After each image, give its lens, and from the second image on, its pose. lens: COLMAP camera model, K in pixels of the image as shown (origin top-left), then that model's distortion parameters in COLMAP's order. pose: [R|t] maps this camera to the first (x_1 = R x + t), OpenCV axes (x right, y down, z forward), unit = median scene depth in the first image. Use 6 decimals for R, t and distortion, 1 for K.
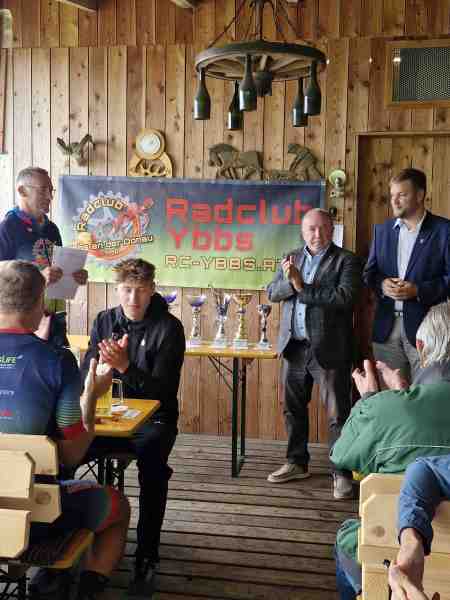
lens RADIAL K [[816.9, 0, 223.7], [0, 816.9, 287.2], [0, 0, 1]] dist [0.072523, 0.000000]
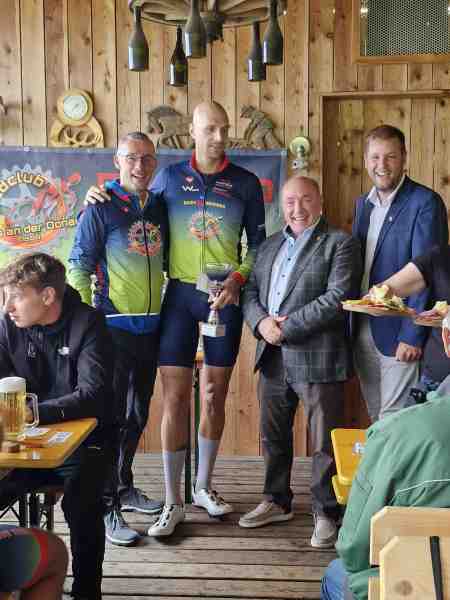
lens RADIAL K [[816.9, 0, 254.8], [0, 816.9, 293.7], [0, 0, 1]] dist [0.072523, 0.000000]
pose [[0.992957, -0.027003, 0.115359, -0.010568], [0.025125, 0.999527, 0.017708, 0.004365], [-0.115783, -0.014685, 0.993166, 0.152121]]
